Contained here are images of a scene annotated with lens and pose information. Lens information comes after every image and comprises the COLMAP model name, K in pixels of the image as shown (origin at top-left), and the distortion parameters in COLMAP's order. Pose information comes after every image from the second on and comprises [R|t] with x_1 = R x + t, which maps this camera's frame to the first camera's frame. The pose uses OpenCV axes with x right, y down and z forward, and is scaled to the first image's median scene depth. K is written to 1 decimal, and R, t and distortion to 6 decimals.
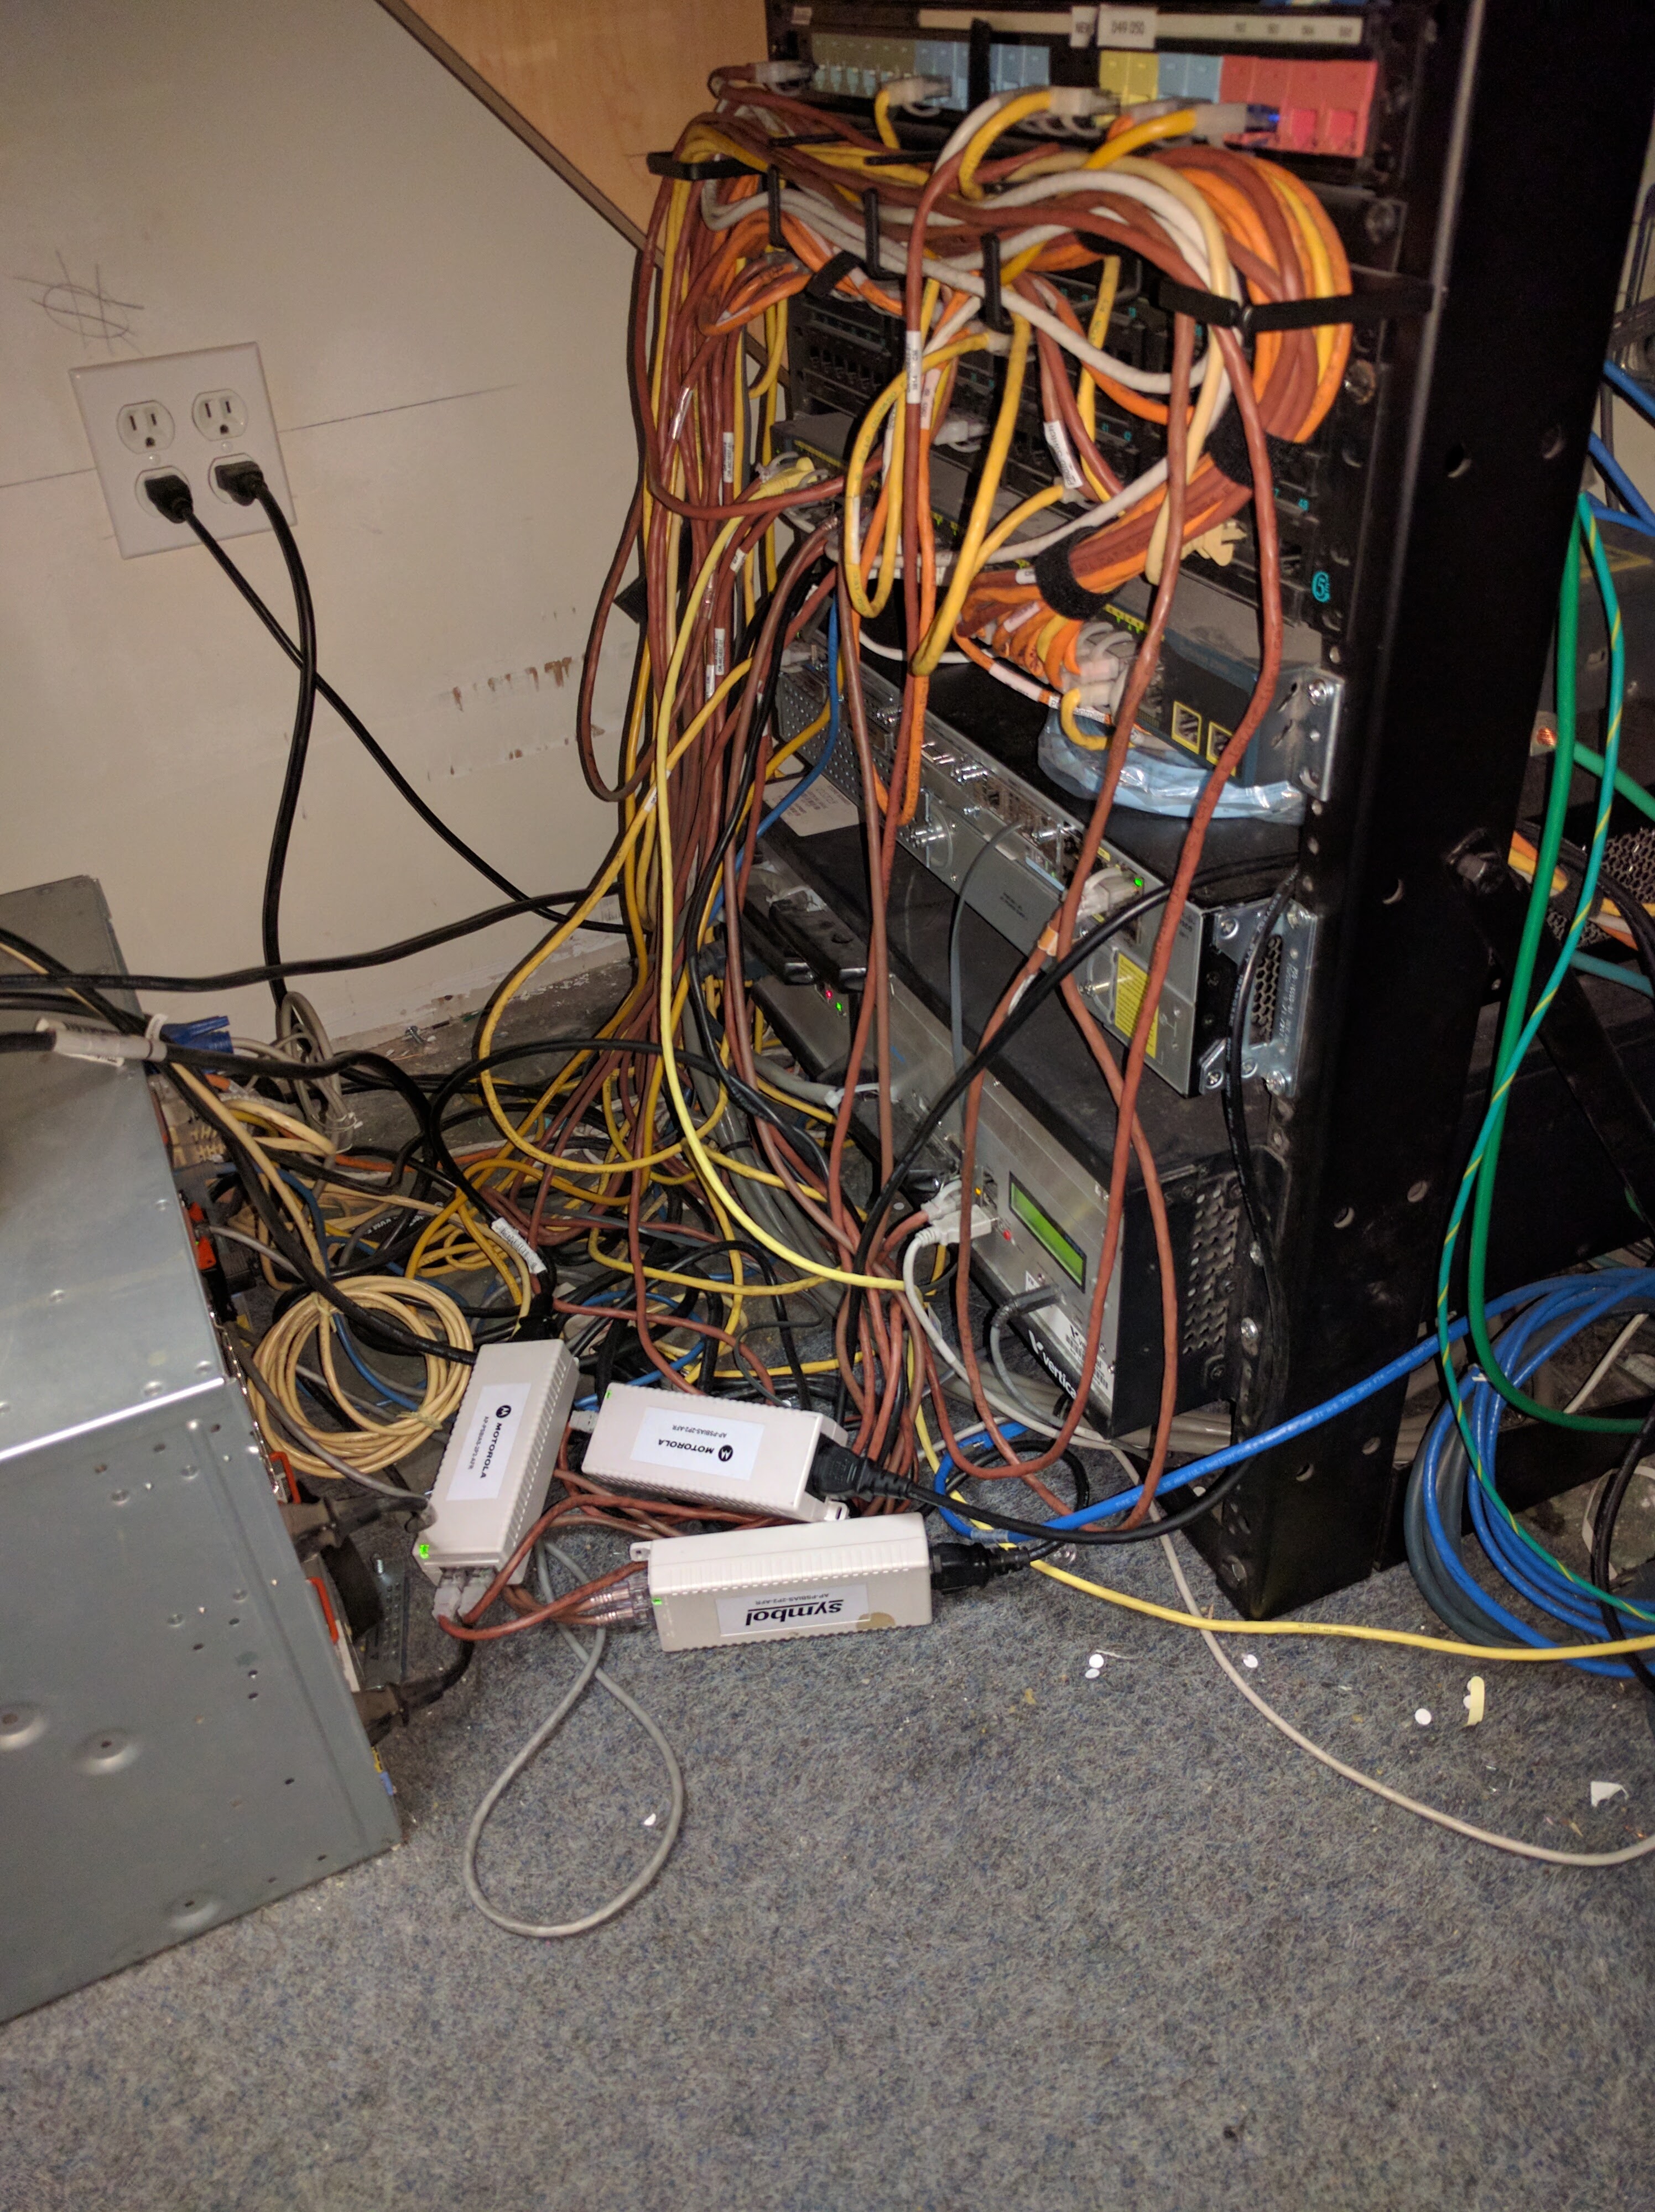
lens RADIAL K [[1697.8, 0, 833.8], [0, 1697.8, 1107.3], [0, 0, 1]] dist [-0.015237, 0.046445]
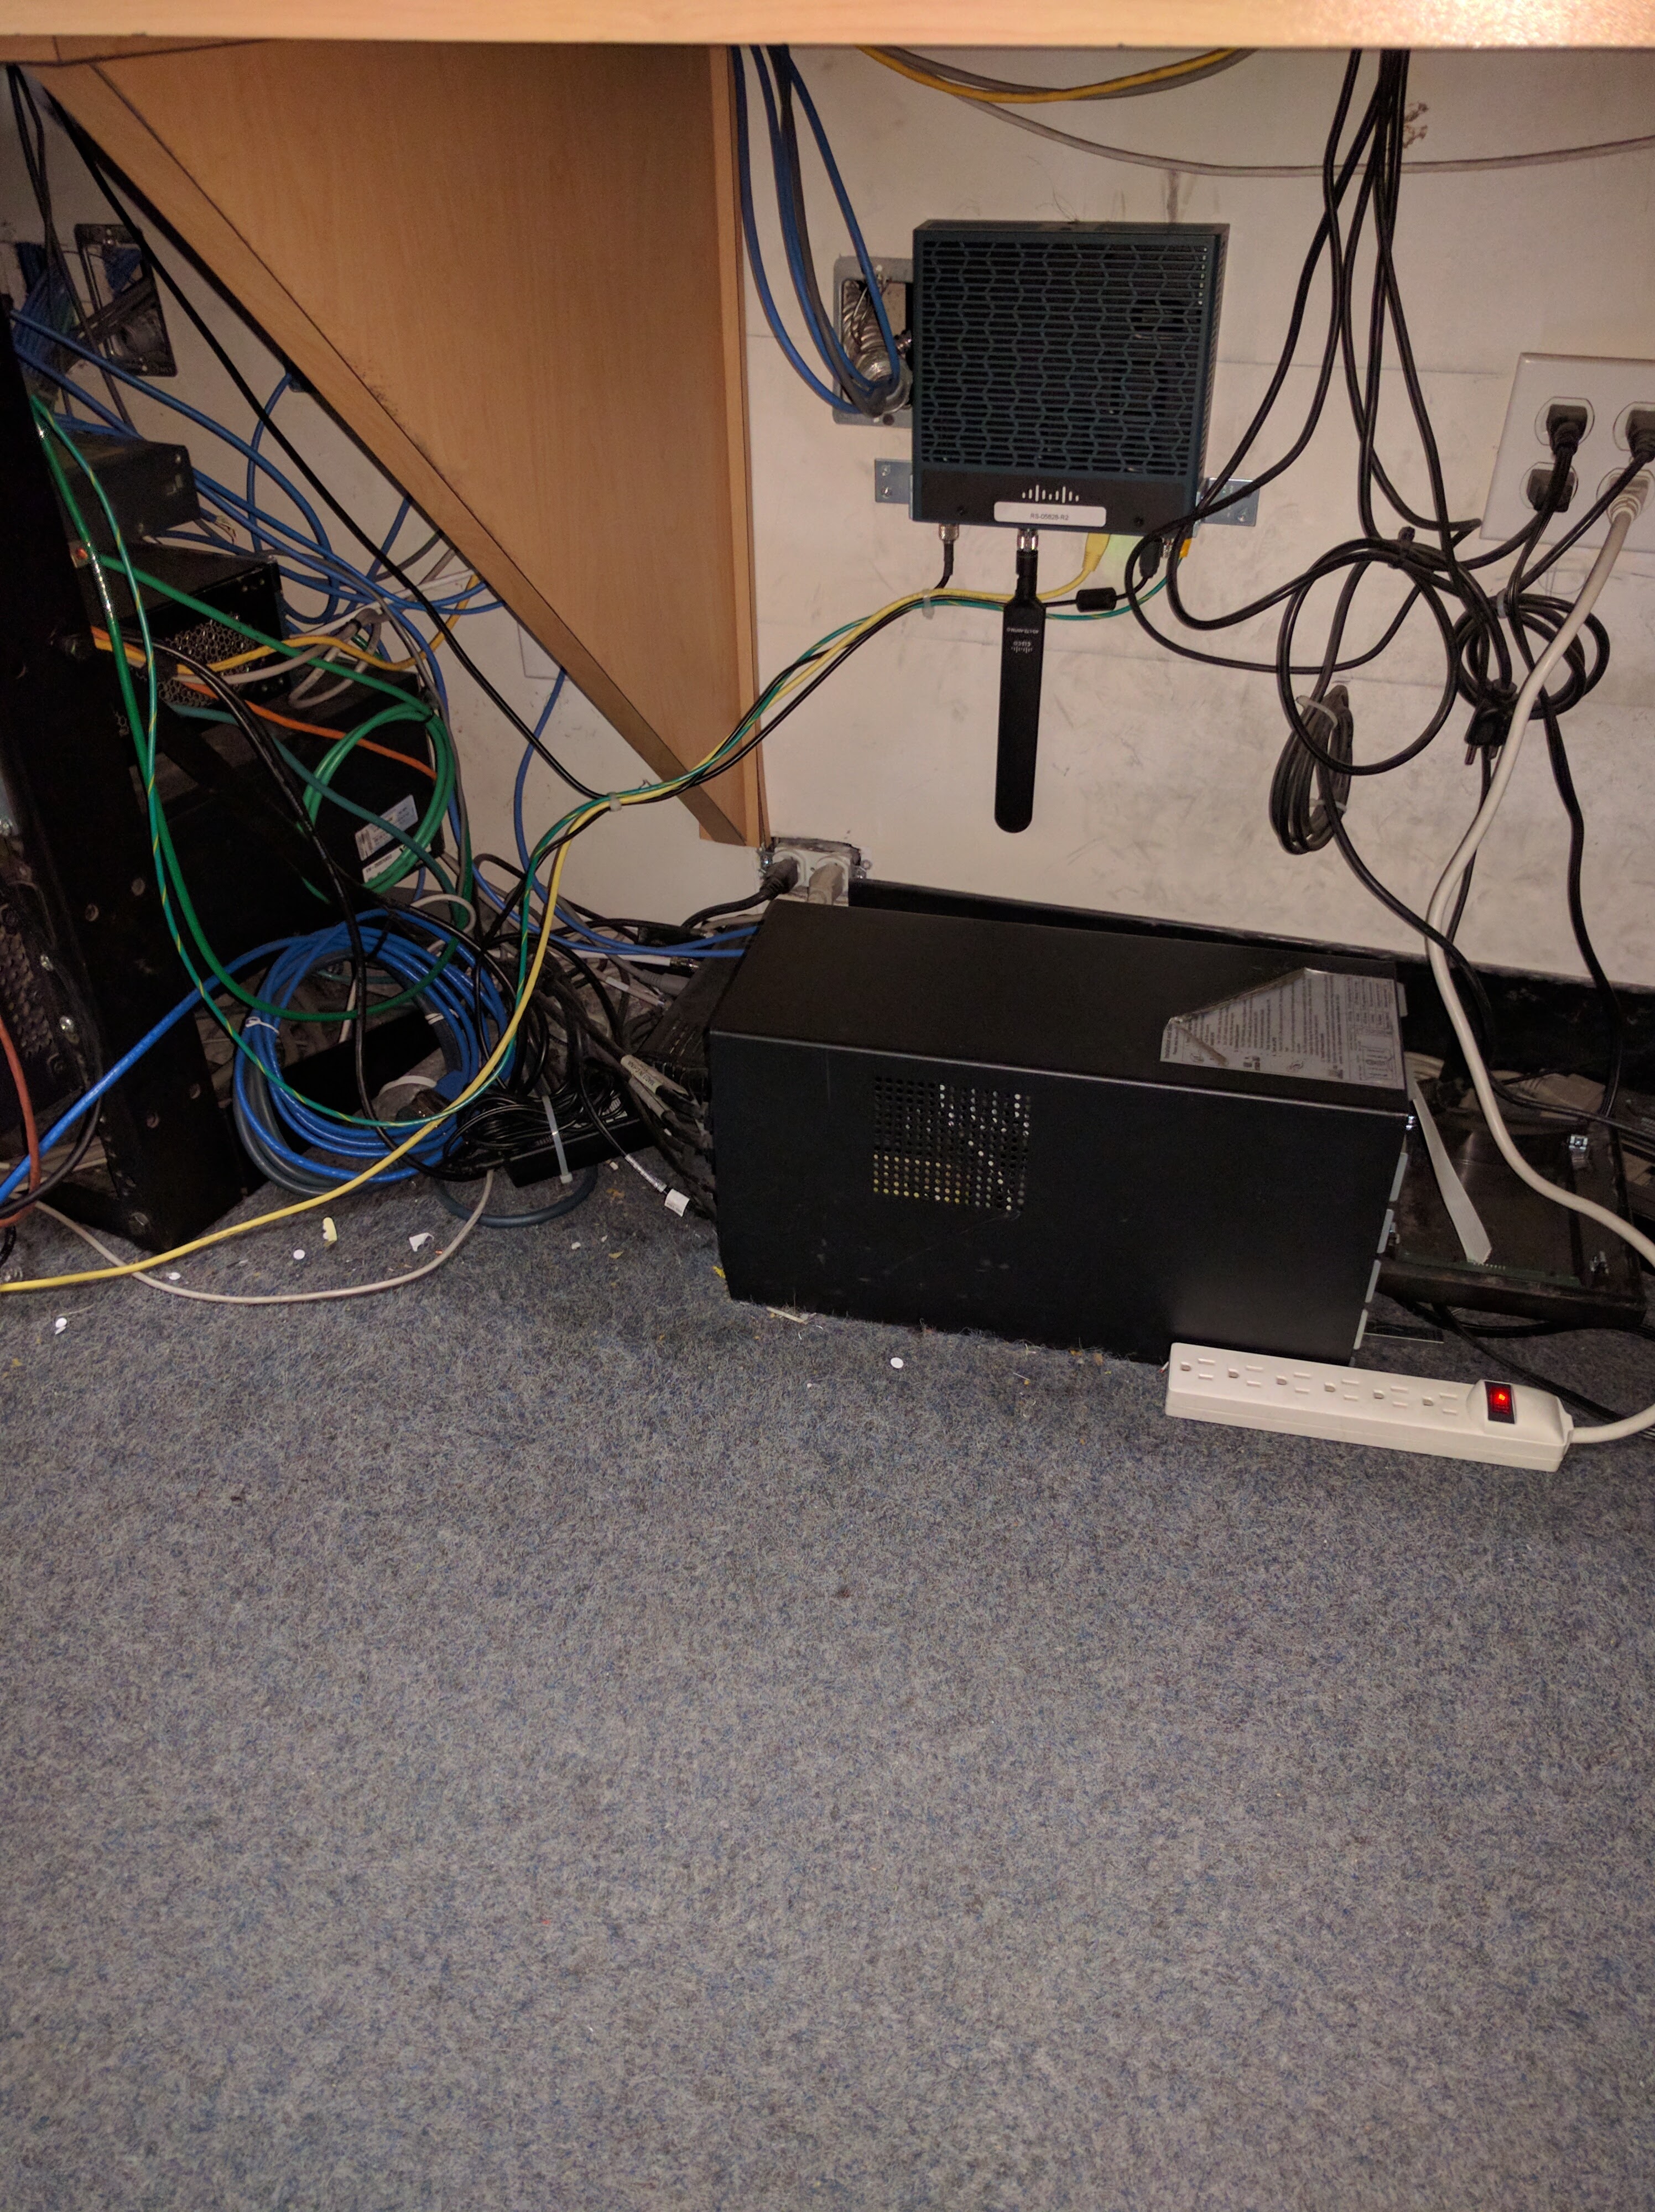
lens RADIAL K [[1697.8, 0, 833.8], [0, 1697.8, 1107.3], [0, 0, 1]] dist [-0.015237, 0.046445]
pose [[0.766839, -0.326460, 0.552613, -0.061369], [0.347472, 0.935057, 0.070219, 0.299111], [-0.539649, 0.138171, 0.830474, -0.465541]]
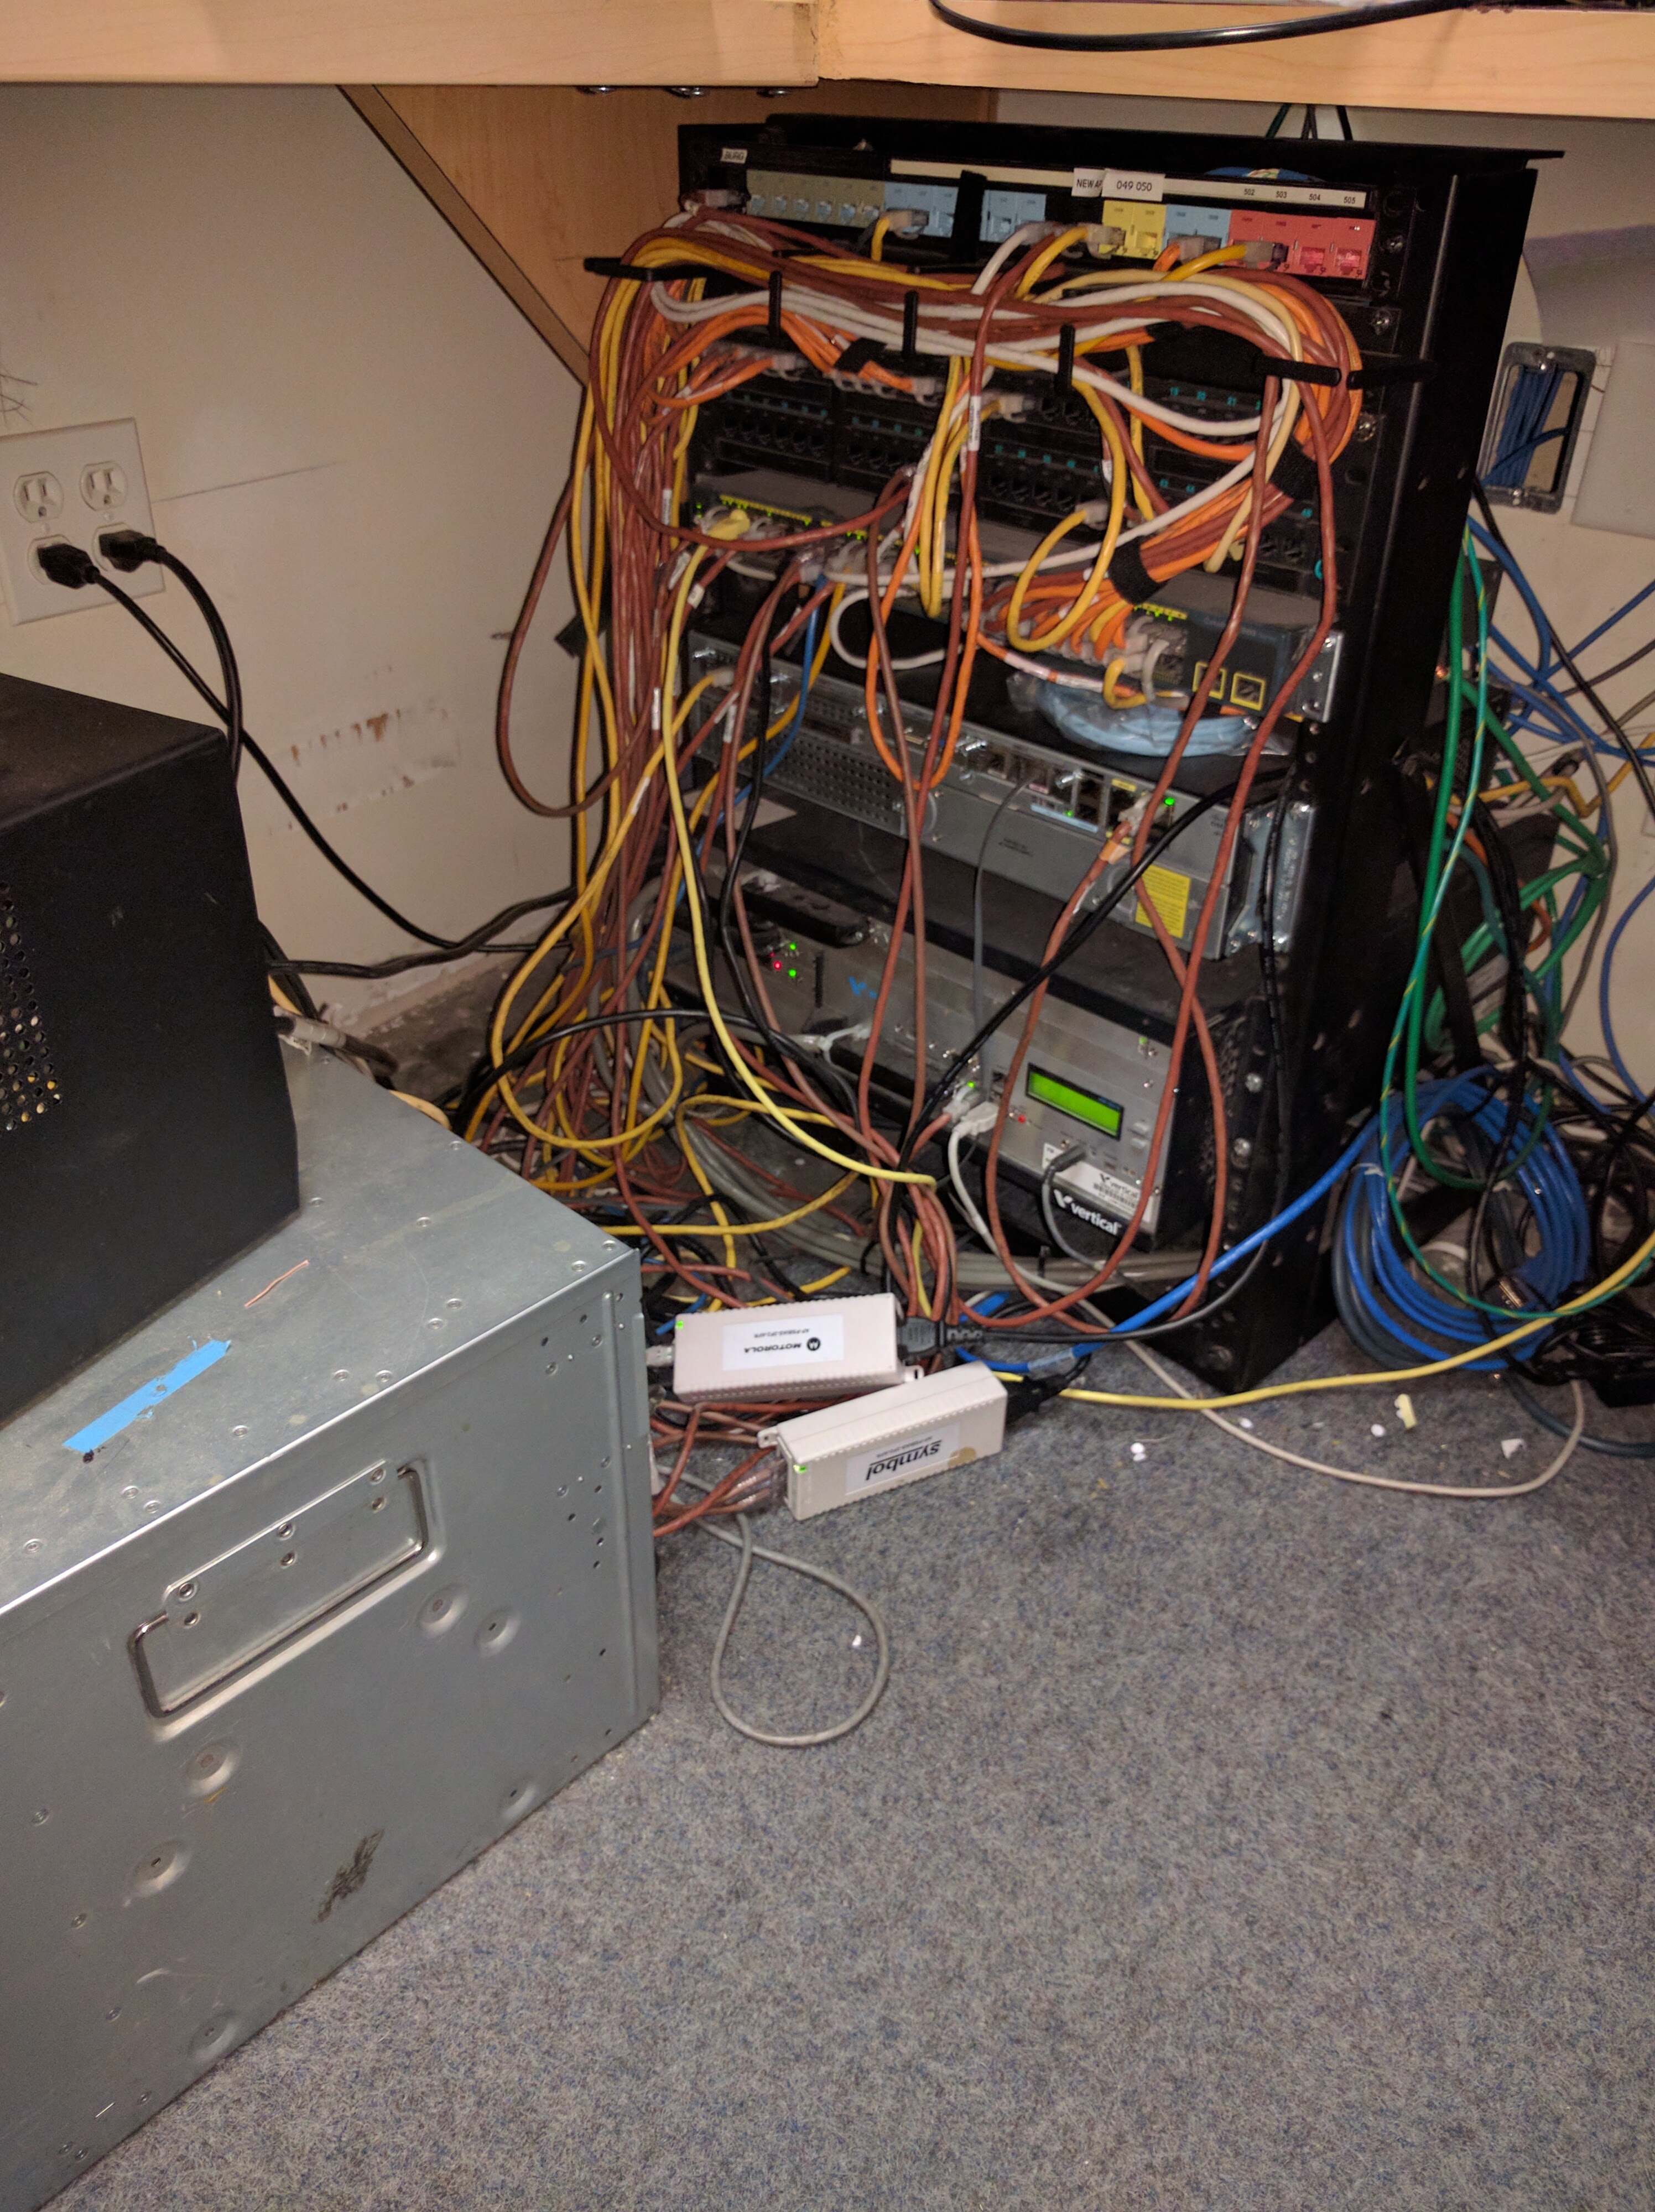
lens RADIAL K [[1716.0, 0, 827.5], [0, 1716.0, 1106.0], [0, 0, 1]] dist [-0.013702, 0.029900]
pose [[0.930953, -0.128971, 0.341604, -0.473691], [0.150263, 0.987972, -0.036499, 0.094645], [-0.332788, 0.085310, 0.939135, -0.130925]]
